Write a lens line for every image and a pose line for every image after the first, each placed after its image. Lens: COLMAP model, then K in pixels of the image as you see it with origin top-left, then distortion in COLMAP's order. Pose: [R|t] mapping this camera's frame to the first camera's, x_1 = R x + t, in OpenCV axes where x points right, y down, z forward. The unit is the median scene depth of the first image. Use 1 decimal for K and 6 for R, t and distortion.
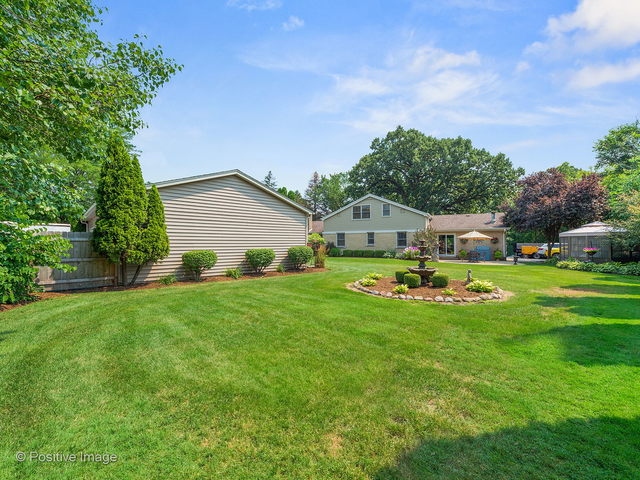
lens RADIAL K [[277.6, 0, 320.4], [0, 277.6, 236.8], [0, 0, 1]] dist [0.000122, -0.000053]
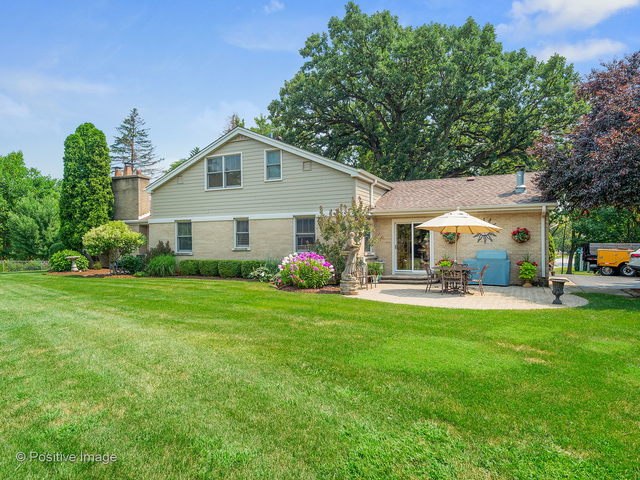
lens RADIAL K [[420.6, 0, 320.0], [0, 420.6, 240.0], [0, 0, 1]] dist [0.003408, 0.001591]
pose [[0.999870, -0.003631, 0.015719, 0.291411], [0.003484, 0.999949, 0.009430, 0.011421], [-0.015752, -0.009374, 0.999832, 0.351975]]
